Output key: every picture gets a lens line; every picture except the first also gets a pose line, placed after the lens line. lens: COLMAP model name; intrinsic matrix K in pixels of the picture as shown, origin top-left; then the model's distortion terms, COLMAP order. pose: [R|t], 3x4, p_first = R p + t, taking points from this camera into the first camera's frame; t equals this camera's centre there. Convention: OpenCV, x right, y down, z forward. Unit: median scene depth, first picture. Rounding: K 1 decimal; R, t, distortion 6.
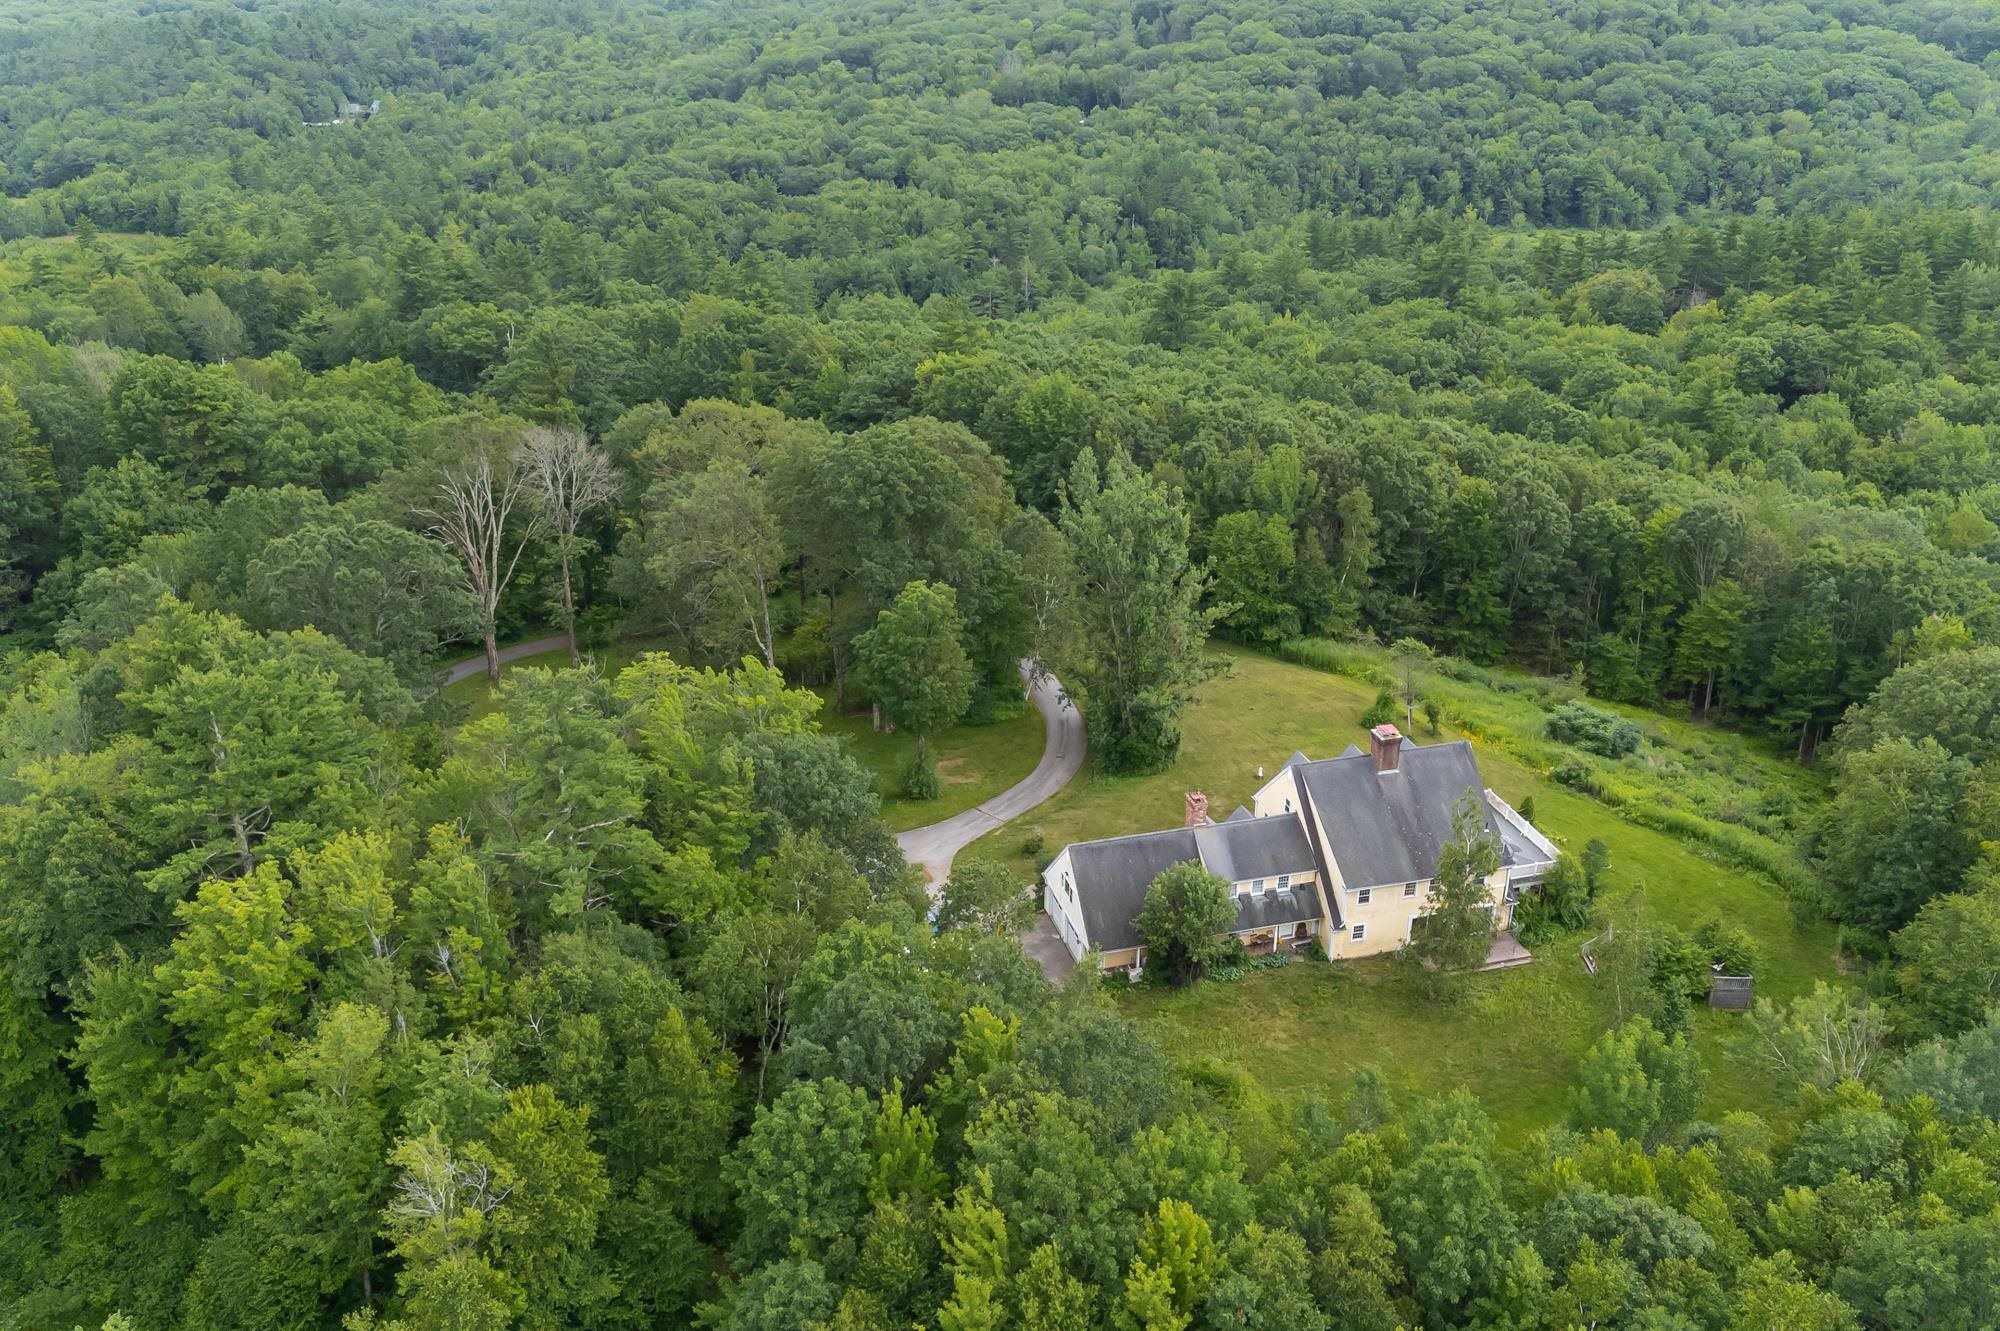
lens RADIAL K [[1692.0, 0, 1000.0], [0, 1692.0, 665.5], [0, 0, 1]] dist [0.076558, -0.061054]
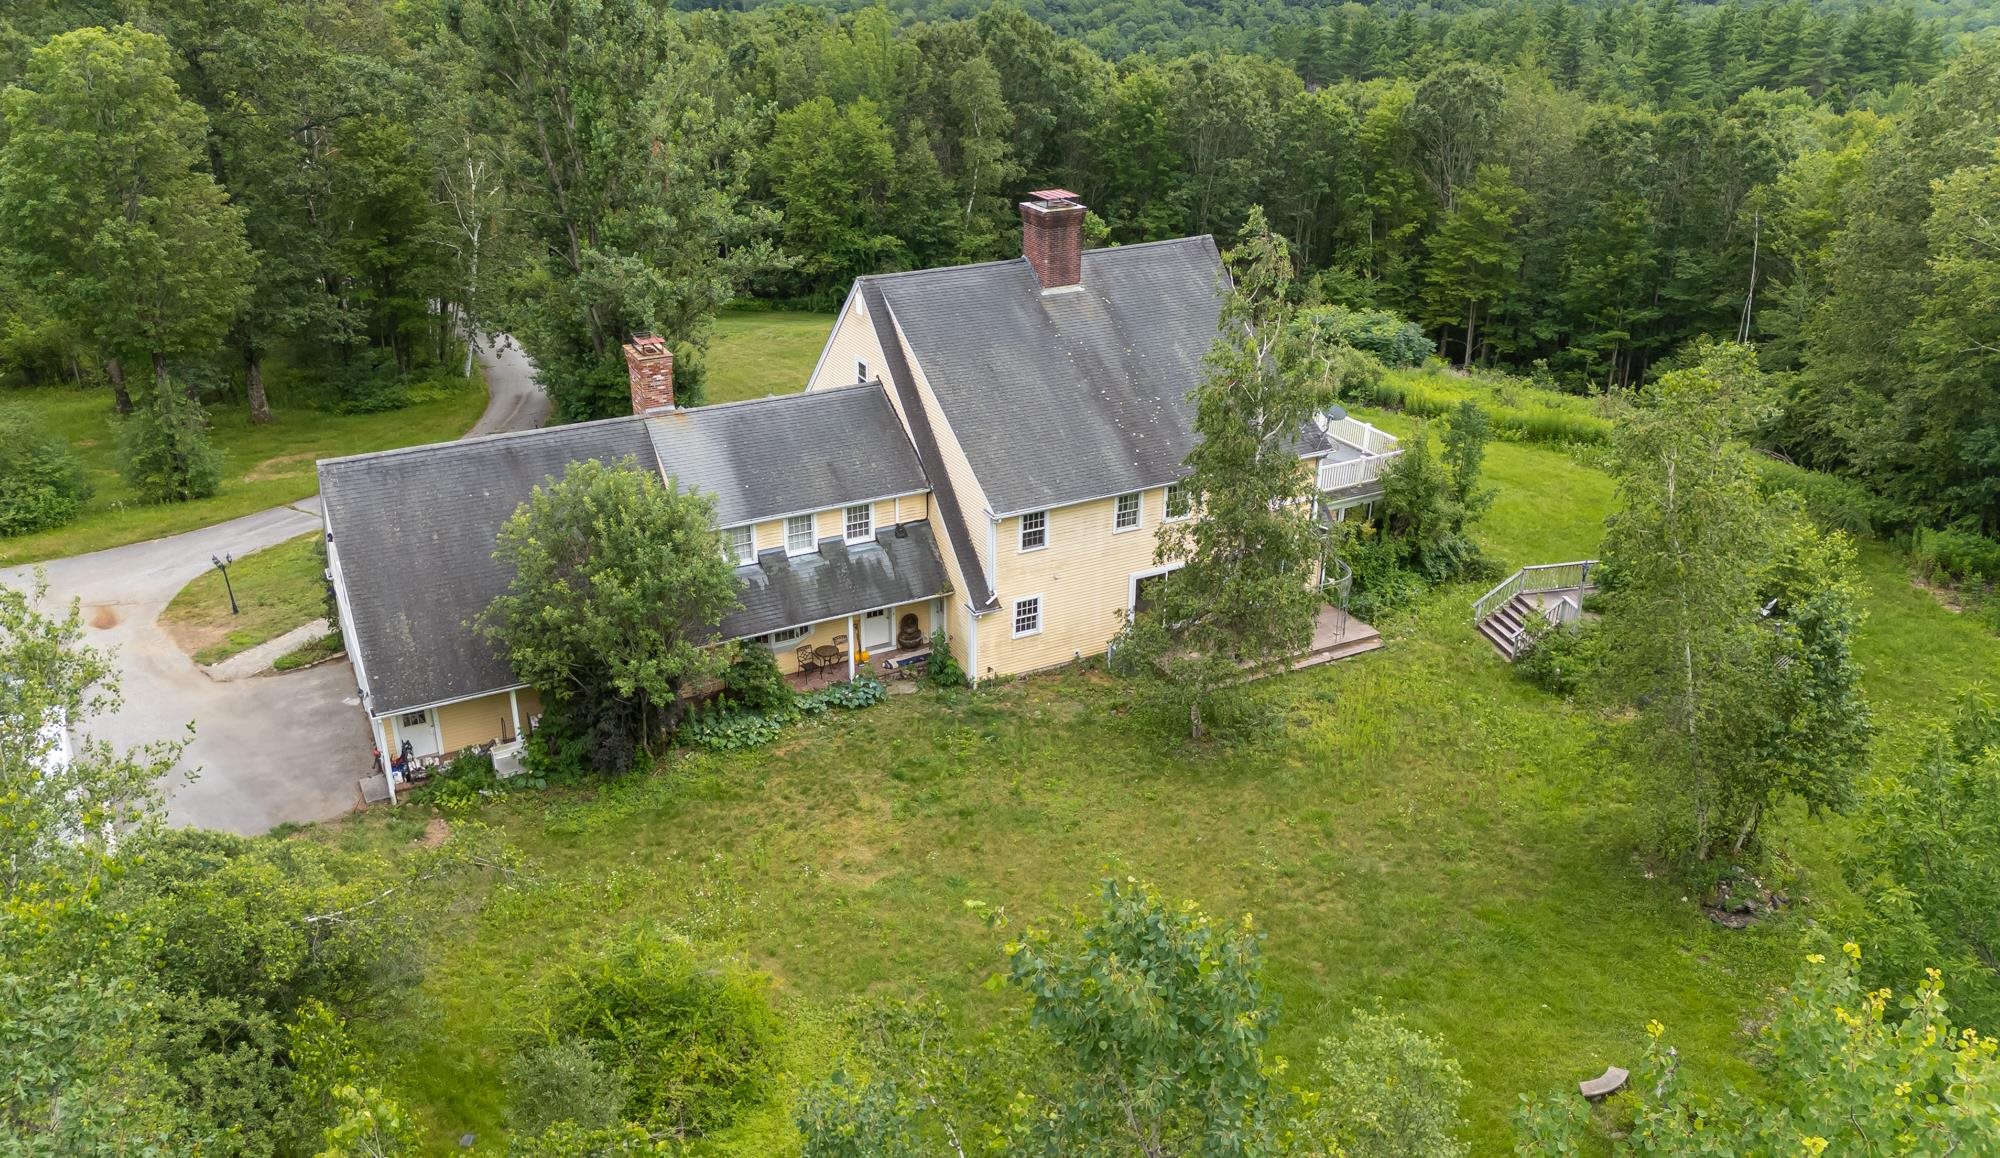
lens RADIAL K [[1360.0, 0, 1000.0], [0, 1360.0, 579.0], [0, 0, 1]] dist [0.098016, -0.000869]
pose [[0.977884, -0.076067, 0.194826, 0.131649], [0.080596, 0.996628, -0.015415, 0.150899], [-0.192996, 0.030776, 0.980717, 0.636071]]
